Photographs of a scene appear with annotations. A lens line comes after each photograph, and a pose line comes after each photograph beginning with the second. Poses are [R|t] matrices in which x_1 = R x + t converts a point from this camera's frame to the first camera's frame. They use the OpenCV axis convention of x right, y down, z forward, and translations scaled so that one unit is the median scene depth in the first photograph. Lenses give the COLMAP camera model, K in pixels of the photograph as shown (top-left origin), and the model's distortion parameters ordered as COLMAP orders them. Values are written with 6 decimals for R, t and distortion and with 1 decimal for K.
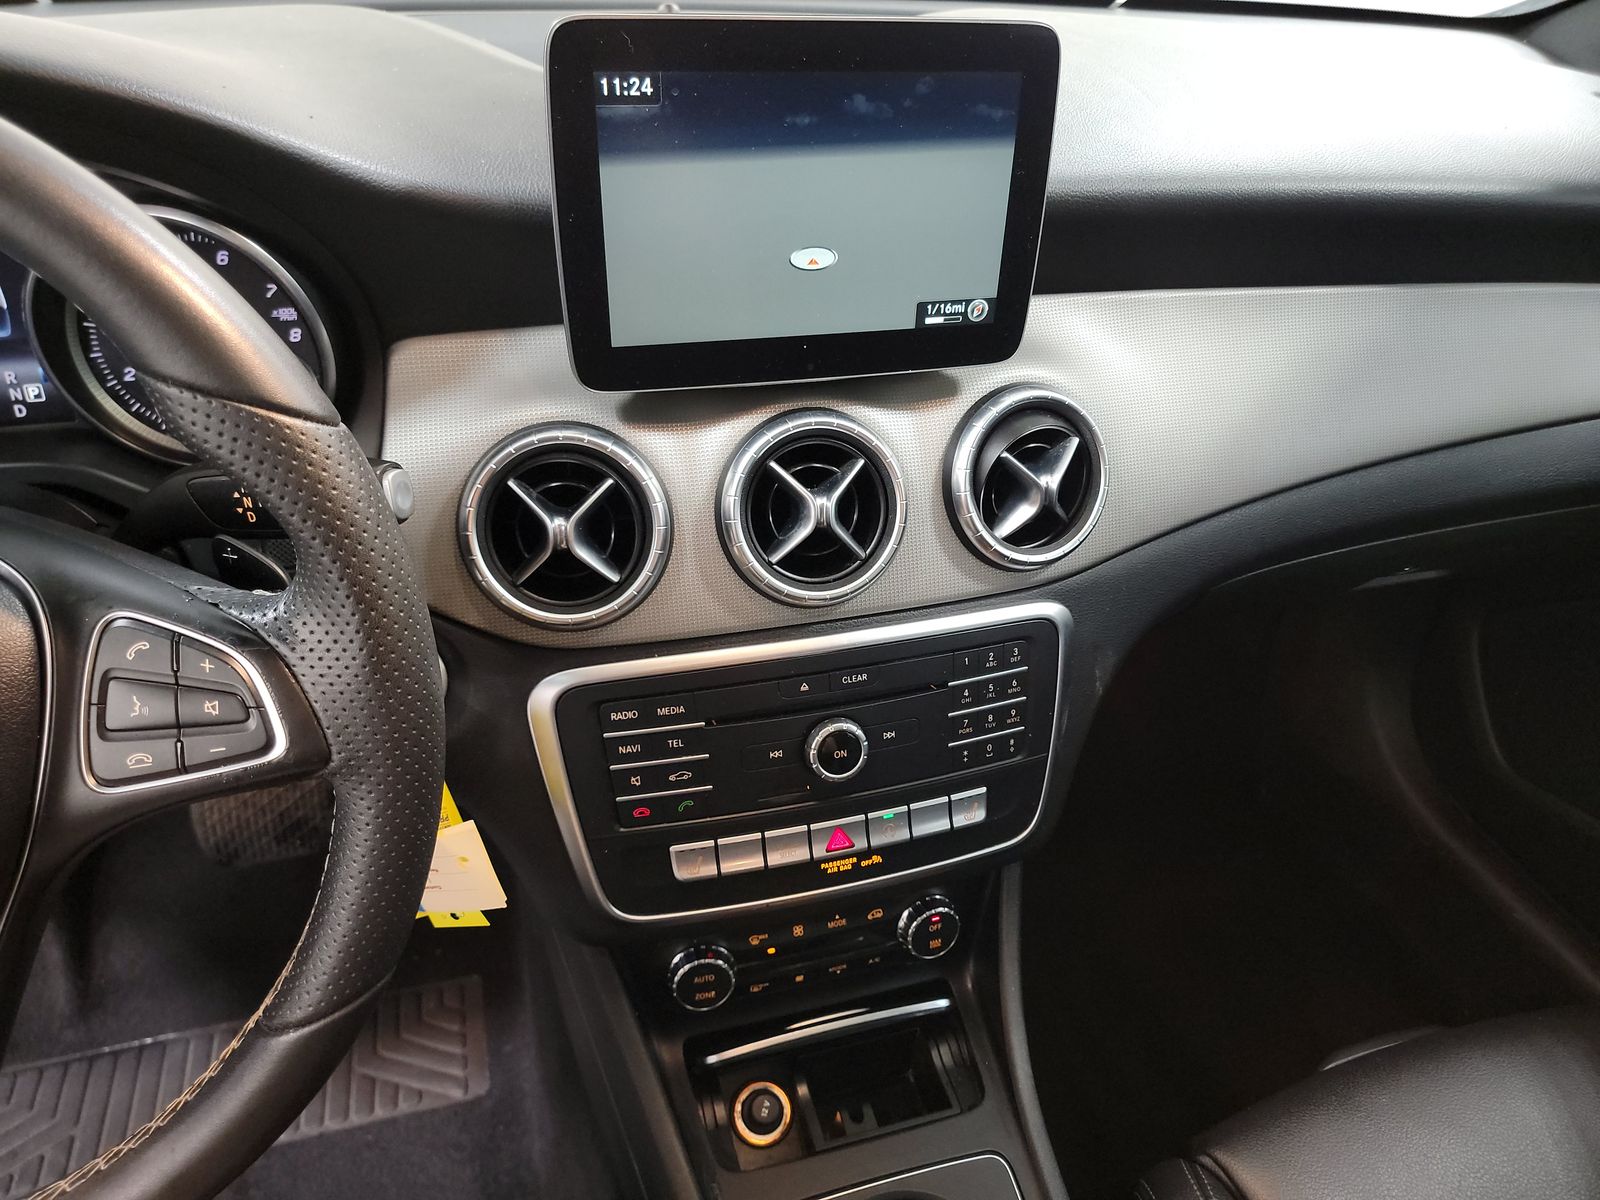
lens RADIAL K [[1206.0, 0, 800.0], [0, 1206.0, 600.0], [0, 0, 1]] dist [0.055643, -0.078836]
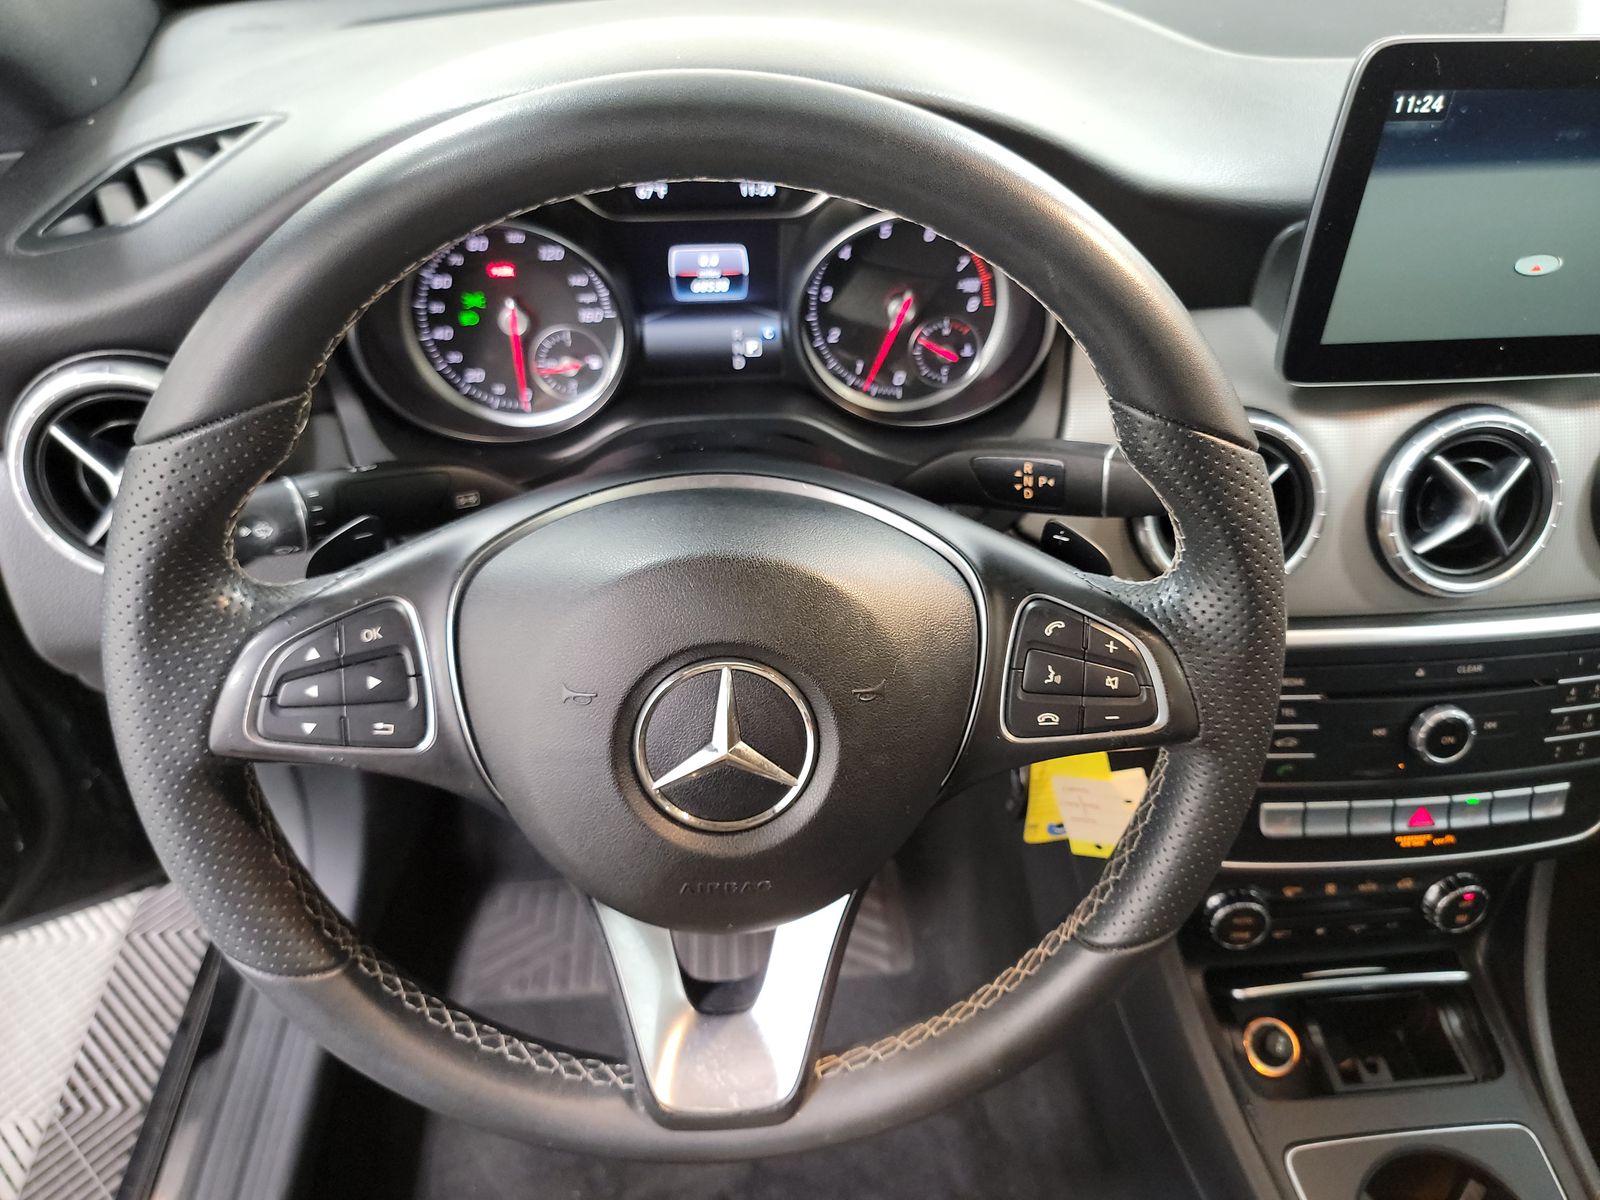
lens RADIAL K [[1206.0, 0, 800.0], [0, 1206.0, 600.0], [0, 0, 1]] dist [0.055643, -0.078836]
pose [[0.976110, 0.101933, -0.191883, -0.333040], [-0.084291, 0.991612, 0.097979, -0.048186], [0.200261, -0.079465, 0.976515, -0.122834]]
